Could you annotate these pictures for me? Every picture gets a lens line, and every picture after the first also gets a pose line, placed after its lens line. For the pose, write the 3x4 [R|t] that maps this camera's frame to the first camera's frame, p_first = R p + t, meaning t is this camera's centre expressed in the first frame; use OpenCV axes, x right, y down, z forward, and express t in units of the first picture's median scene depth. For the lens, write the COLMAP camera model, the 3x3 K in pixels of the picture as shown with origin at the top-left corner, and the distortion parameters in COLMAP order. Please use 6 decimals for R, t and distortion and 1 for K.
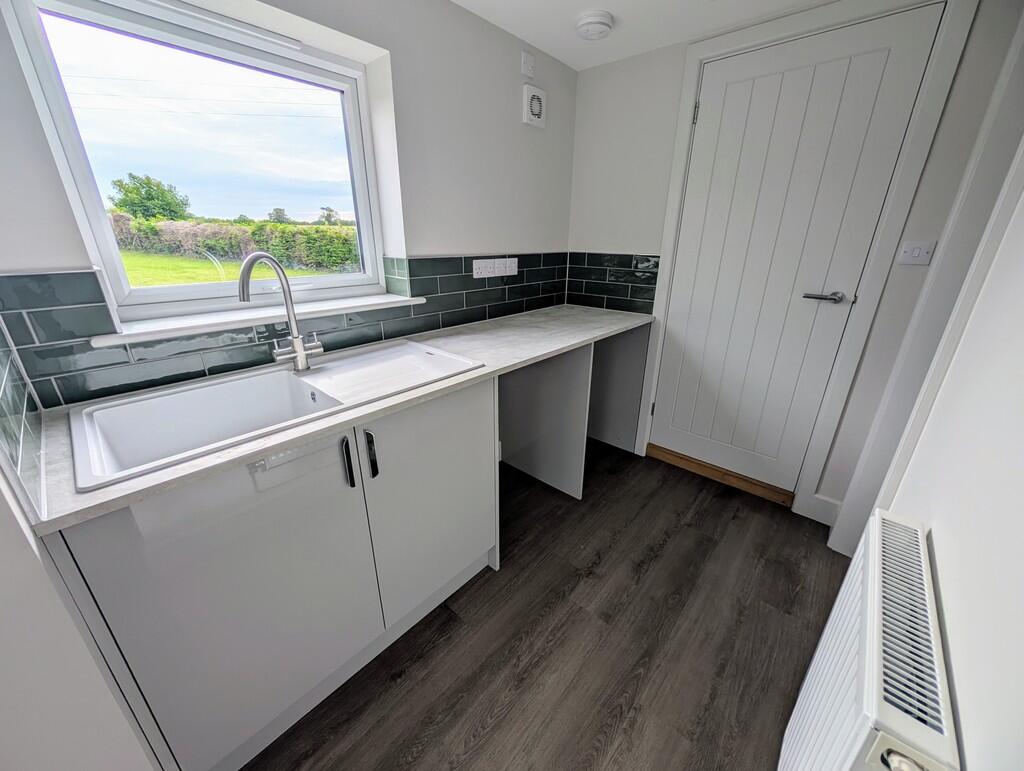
lens RADIAL K [[388.9, 0, 512.5], [0, 388.9, 382.2], [0, 0, 1]] dist [0.000259, -0.000026]
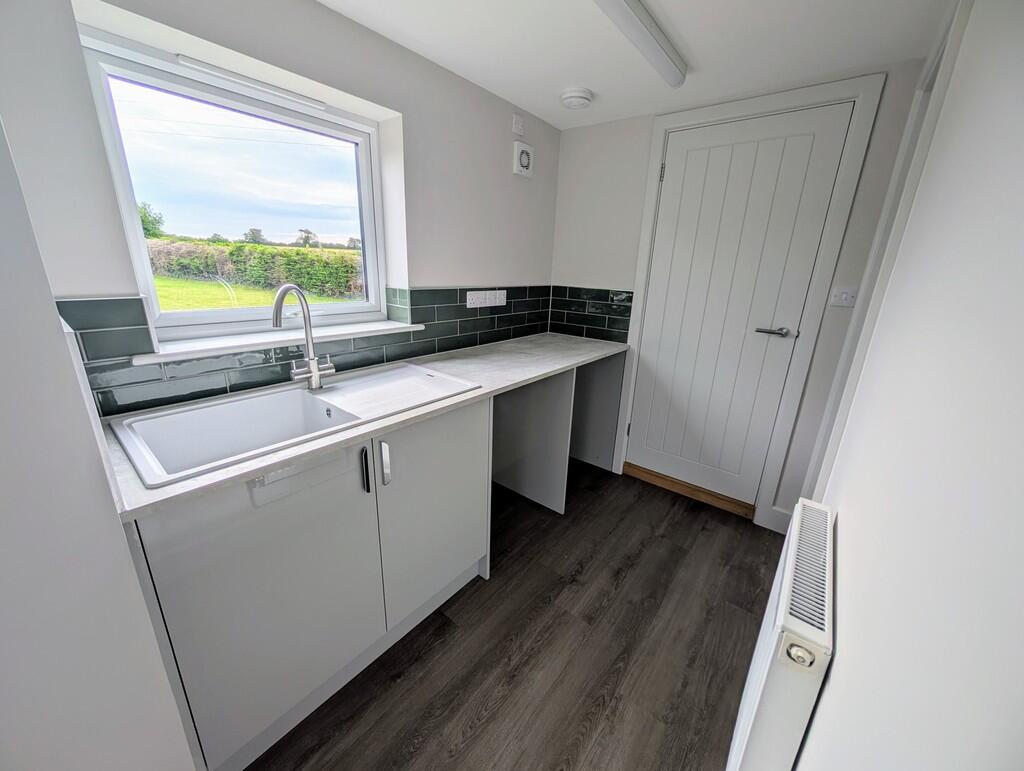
lens RADIAL K [[388.9, 0, 512.5], [0, 388.9, 382.2], [0, 0, 1]] dist [0.000259, -0.000026]
pose [[0.998218, 0.012442, 0.058364, -0.039910], [-0.008718, 0.997935, -0.063640, 0.012205], [-0.059035, 0.063017, 0.996265, -0.102168]]
